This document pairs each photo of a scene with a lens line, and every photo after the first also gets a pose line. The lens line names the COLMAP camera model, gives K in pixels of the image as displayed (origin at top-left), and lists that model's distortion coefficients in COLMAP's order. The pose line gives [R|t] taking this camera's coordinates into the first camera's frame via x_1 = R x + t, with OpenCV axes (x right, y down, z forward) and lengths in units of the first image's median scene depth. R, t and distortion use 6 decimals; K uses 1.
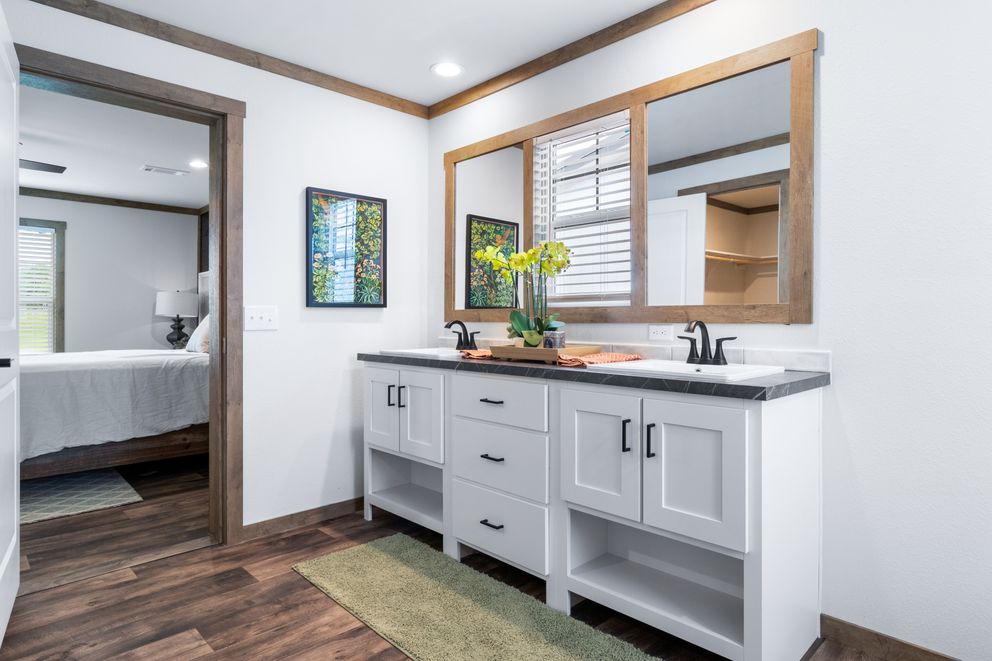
lens RADIAL K [[570.2, 0, 495.0], [0, 570.2, 319.3], [0, 0, 1]] dist [-0.000928, -0.000476]
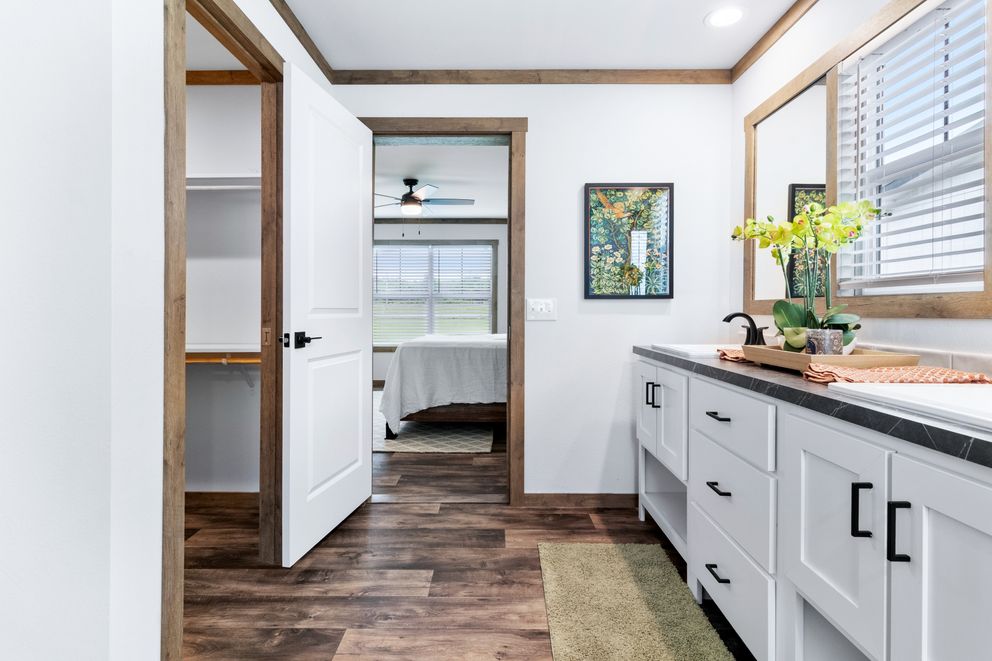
lens RADIAL K [[506.5, 0, 496.4], [0, 506.5, 311.0], [0, 0, 1]] dist [0.000273, -0.000173]
pose [[0.716645, 0.005286, -0.697418, 0.222237], [-0.005085, 0.999984, 0.002354, -0.000823], [0.697419, 0.001859, 0.716661, 0.246610]]
